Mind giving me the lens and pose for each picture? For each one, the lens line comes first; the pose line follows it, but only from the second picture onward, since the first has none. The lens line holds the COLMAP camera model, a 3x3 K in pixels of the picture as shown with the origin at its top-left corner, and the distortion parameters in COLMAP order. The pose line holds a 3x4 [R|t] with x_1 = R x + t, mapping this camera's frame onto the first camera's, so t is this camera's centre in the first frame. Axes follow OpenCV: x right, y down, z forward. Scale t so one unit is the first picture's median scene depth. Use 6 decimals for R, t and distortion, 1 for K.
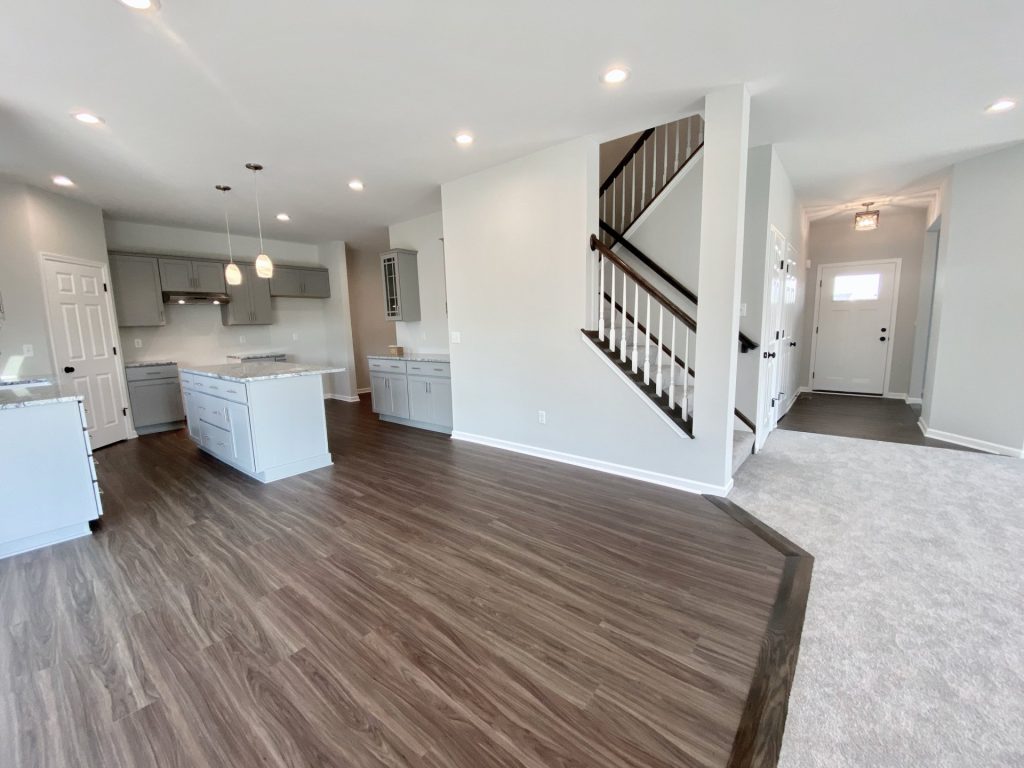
lens RADIAL K [[415.4, 0, 519.6], [0, 415.4, 383.6], [0, 0, 1]] dist [-0.012464, -0.003147]
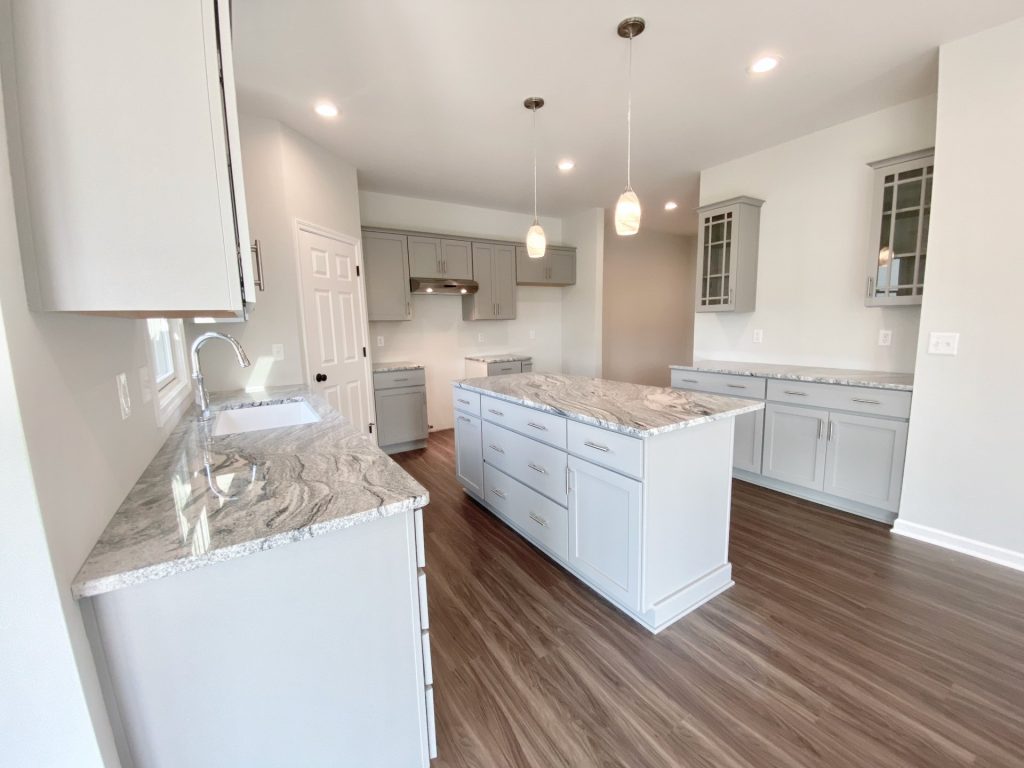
lens RADIAL K [[415.4, 0, 515.6], [0, 415.4, 385.7], [0, 0, 1]] dist [-0.012464, -0.003147]
pose [[0.942824, 0.049245, -0.329632, -0.439870], [-0.044106, 0.998761, 0.023055, -0.045118], [0.330359, -0.007198, 0.943828, 0.332739]]
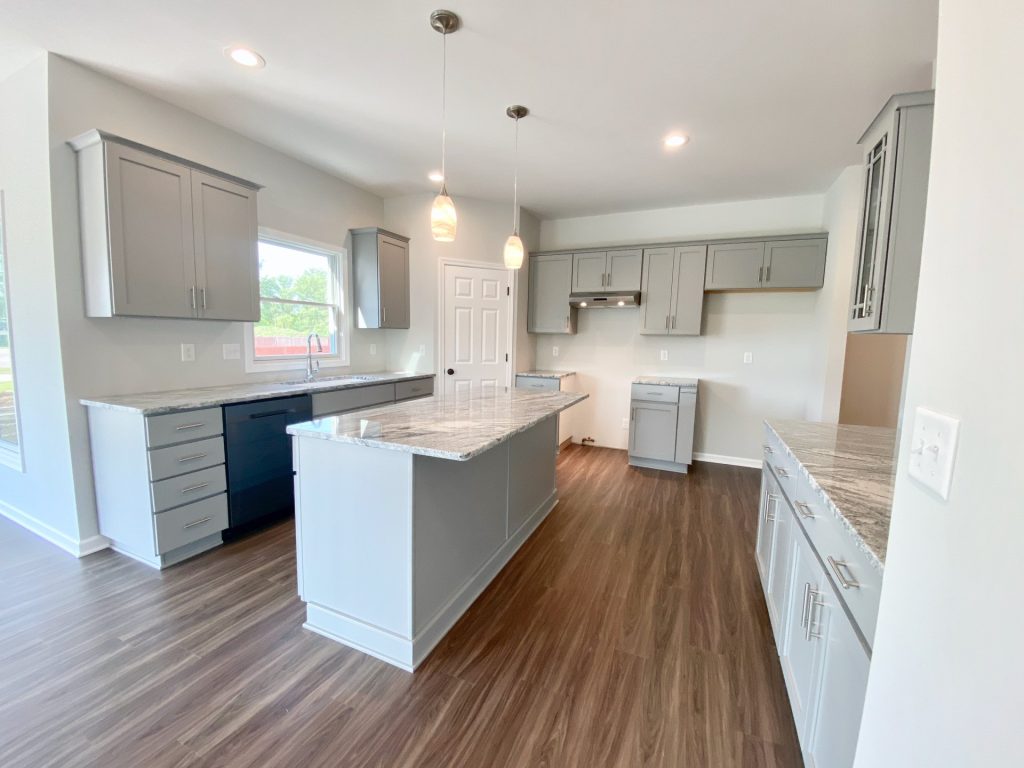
lens RADIAL K [[415.4, 0, 511.6], [0, 415.4, 379.4], [0, 0, 1]] dist [-0.012464, -0.003147]
pose [[0.240355, 0.124715, -0.962640, -0.056095], [-0.163760, 0.982707, 0.086427, -0.113001], [0.956772, 0.136869, 0.256622, 0.758578]]
